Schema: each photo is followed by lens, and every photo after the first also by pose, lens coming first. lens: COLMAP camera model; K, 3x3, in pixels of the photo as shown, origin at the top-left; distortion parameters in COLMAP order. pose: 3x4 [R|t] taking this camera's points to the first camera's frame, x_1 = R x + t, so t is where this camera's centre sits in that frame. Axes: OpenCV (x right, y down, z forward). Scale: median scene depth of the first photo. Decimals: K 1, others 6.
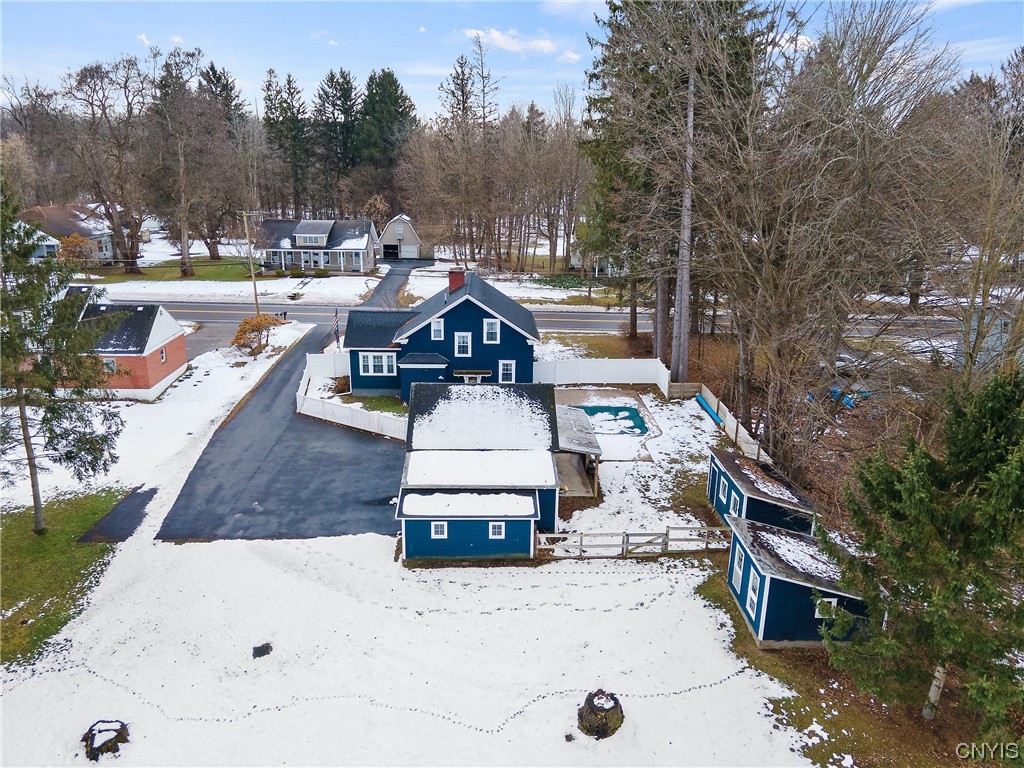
lens RADIAL K [[744.4, 0, 512.0], [0, 744.4, 384.0], [0, 0, 1]] dist [0.037163, 0.002277]
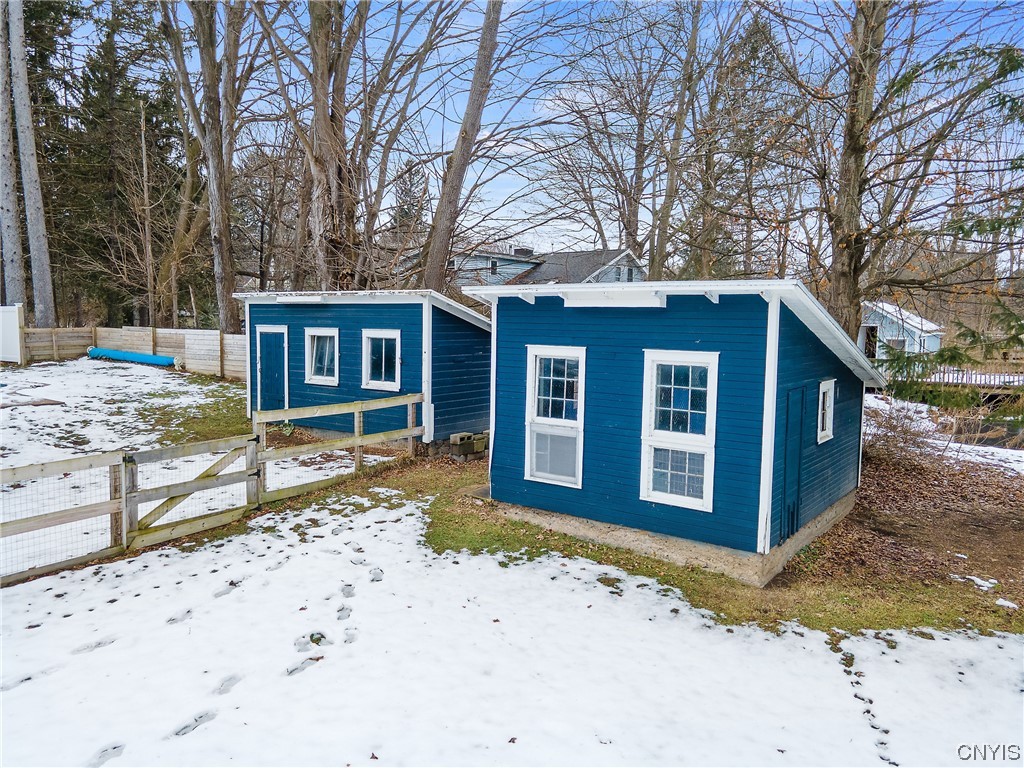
lens RADIAL K [[744.4, 0, 512.0], [0, 744.4, 384.0], [0, 0, 1]] dist [0.037163, 0.002277]
pose [[0.622585, -0.079215, 0.778532, 0.032459], [0.227135, 0.970328, -0.082907, 0.227784], [-0.748864, 0.228449, 0.622104, 0.718781]]
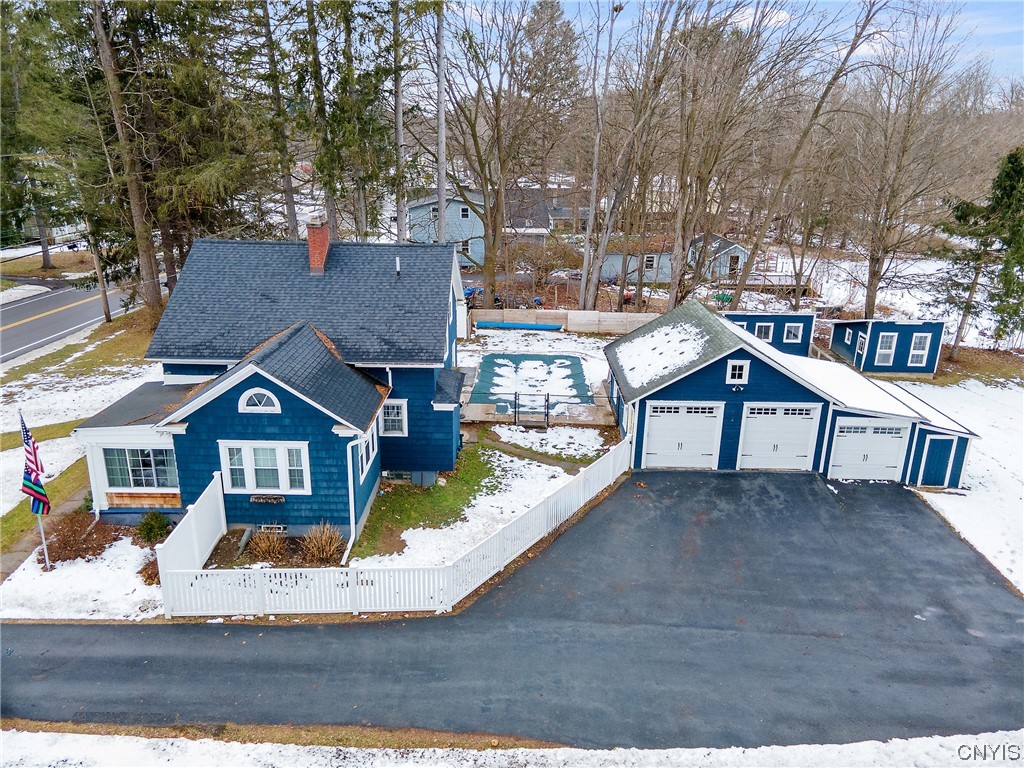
lens RADIAL K [[744.4, 0, 512.0], [0, 744.4, 384.0], [0, 0, 1]] dist [0.037163, 0.002277]
pose [[0.045337, -0.327868, 0.943635, -0.909689], [0.284081, 0.909838, 0.302476, -0.263046], [-0.957728, 0.254355, 0.134391, 1.315225]]
